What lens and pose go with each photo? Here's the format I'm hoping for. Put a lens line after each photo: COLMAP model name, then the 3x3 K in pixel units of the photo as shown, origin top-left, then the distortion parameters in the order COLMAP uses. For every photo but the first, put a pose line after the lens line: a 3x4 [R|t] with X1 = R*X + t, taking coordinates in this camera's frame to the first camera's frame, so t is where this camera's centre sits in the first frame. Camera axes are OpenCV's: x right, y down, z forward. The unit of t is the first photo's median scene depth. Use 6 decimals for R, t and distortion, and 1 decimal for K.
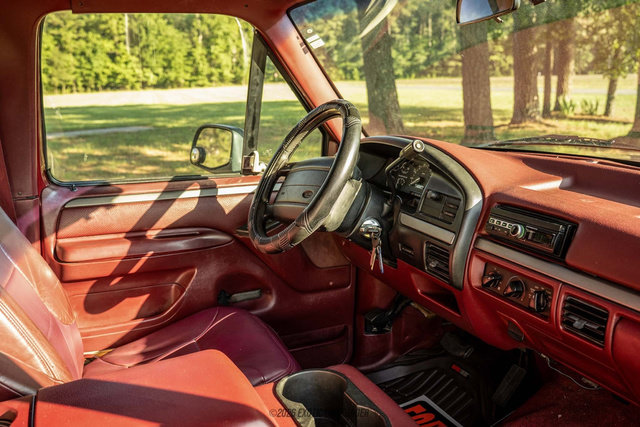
lens RADIAL K [[542.4, 0, 320.0], [0, 542.4, 213.5], [0, 0, 1]] dist [-0.054419, 0.015547]
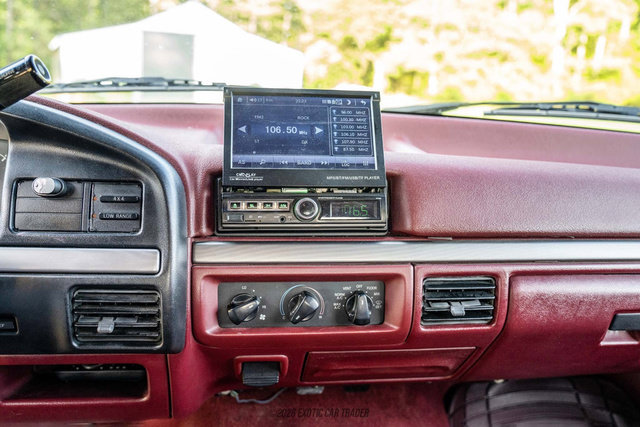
lens RADIAL K [[542.4, 0, 320.0], [0, 542.4, 213.5], [0, 0, 1]] dist [-0.054419, 0.015547]
pose [[0.315818, -0.237160, 0.918702, -0.163225], [0.185236, 0.965038, 0.185444, -0.067244], [-0.930563, 0.111610, 0.348707, 0.870606]]
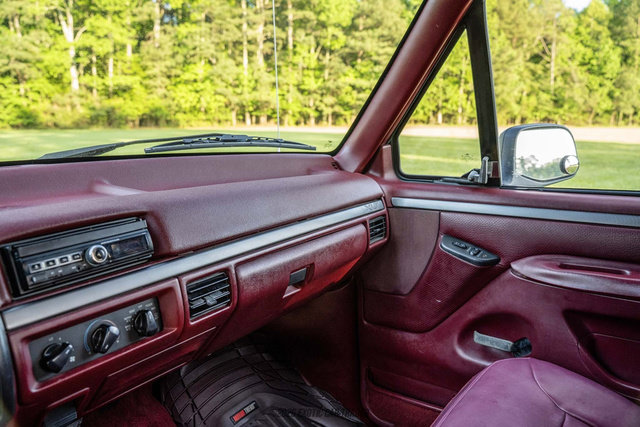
lens RADIAL K [[519.9, 0, 320.0], [0, 519.9, 213.5], [0, 0, 1]] dist [-0.096539, 0.062417]
pose [[-0.500179, -0.198268, 0.842918, -0.318915], [0.181083, 0.927962, 0.325724, -0.182495], [-0.846776, 0.315558, -0.428244, 1.125371]]
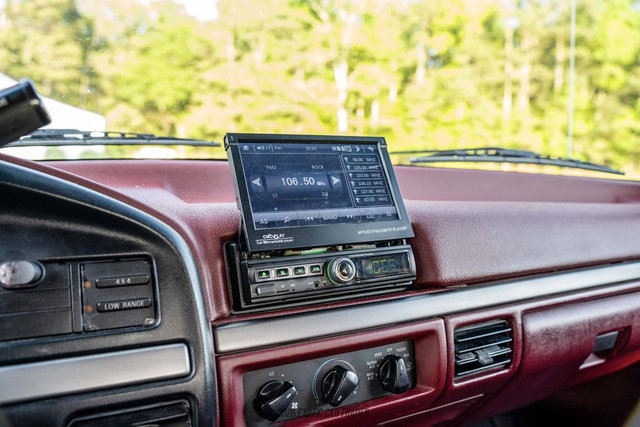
lens RADIAL K [[521.2, 0, 320.0], [0, 521.2, 213.5], [0, 0, 1]] dist [-0.086183, 0.070096]
pose [[-0.043521, -0.150853, 0.987598, -0.096100], [0.206201, 0.965893, 0.156625, -0.099505], [-0.977541, 0.210460, -0.010930, 1.117493]]
